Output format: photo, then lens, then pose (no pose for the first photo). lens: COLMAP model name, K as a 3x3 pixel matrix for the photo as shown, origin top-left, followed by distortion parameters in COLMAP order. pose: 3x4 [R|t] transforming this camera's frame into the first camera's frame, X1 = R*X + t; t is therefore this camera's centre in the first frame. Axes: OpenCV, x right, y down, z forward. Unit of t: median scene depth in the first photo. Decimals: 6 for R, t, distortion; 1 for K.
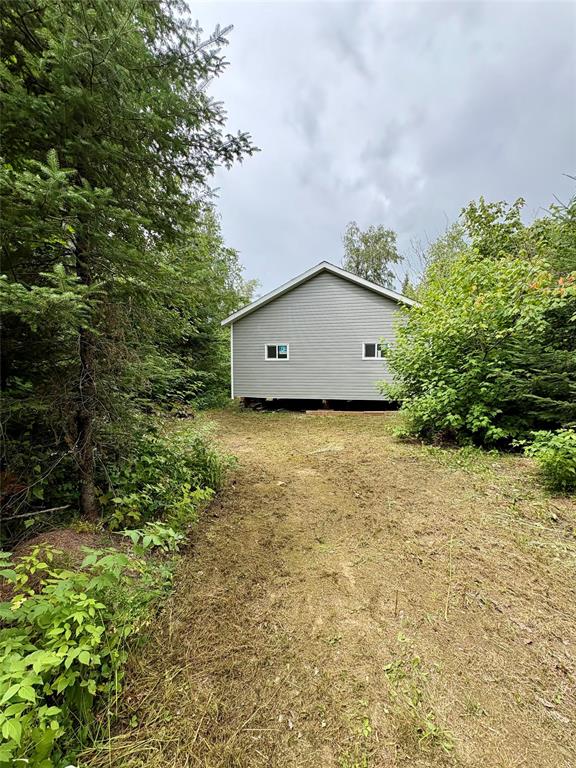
lens RADIAL K [[310.2, 0, 288.0], [0, 310.2, 384.0], [0, 0, 1]] dist [0.099738, 0.000045]
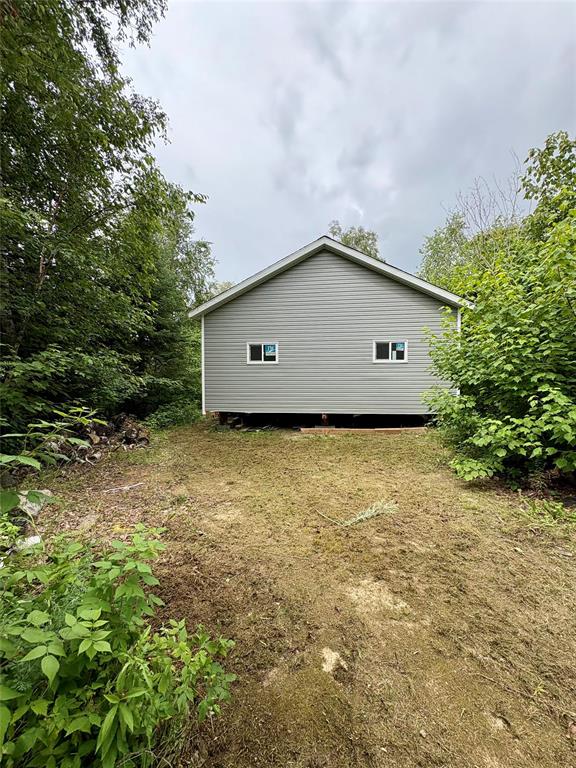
lens RADIAL K [[306.3, 0, 288.0], [0, 306.3, 384.0], [0, 0, 1]] dist [0.031218, 0.000115]
pose [[0.995710, -0.005238, 0.092382, -0.038595], [0.007689, 0.999627, -0.026195, -0.004708], [-0.092210, 0.026793, 0.995379, 0.213830]]
